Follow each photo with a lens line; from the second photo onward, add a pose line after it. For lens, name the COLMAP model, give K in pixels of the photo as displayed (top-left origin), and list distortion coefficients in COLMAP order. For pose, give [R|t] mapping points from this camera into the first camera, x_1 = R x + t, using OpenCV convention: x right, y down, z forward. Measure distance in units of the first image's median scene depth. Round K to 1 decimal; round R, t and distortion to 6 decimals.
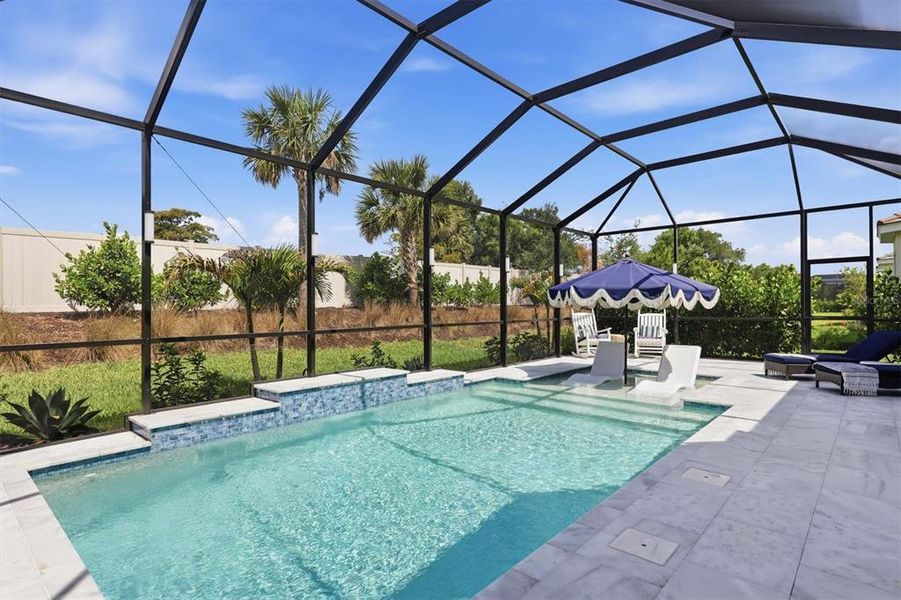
lens RADIAL K [[460.4, 0, 445.2], [0, 460.4, 311.2], [0, 0, 1]] dist [0.018589, -0.000803]
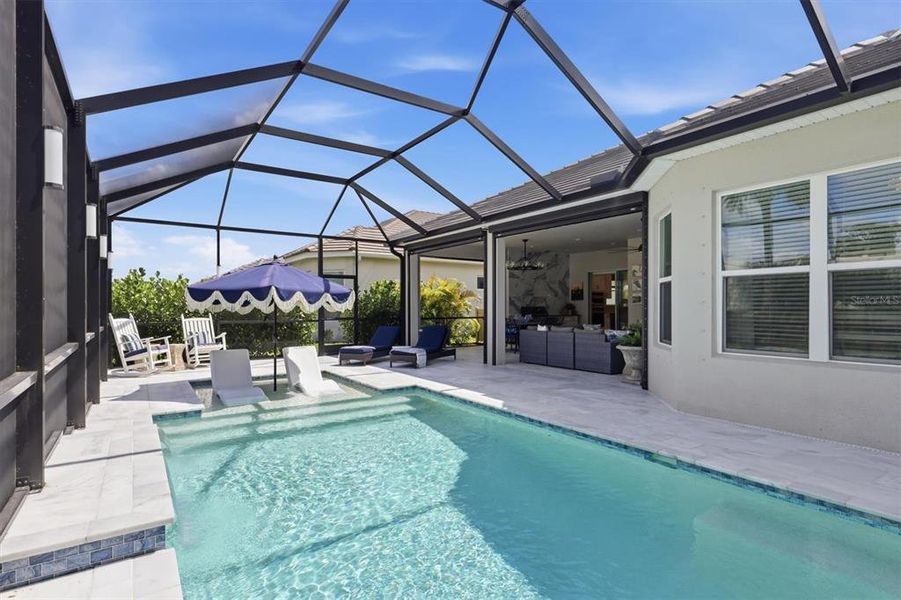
lens RADIAL K [[460.4, 0, 445.2], [0, 460.4, 311.2], [0, 0, 1]] dist [0.018589, -0.000803]
pose [[0.224472, -0.001943, 0.974479, -0.418234], [0.010196, 0.999948, -0.000355, -0.003776], [-0.974427, 0.010016, 0.224480, 0.403817]]
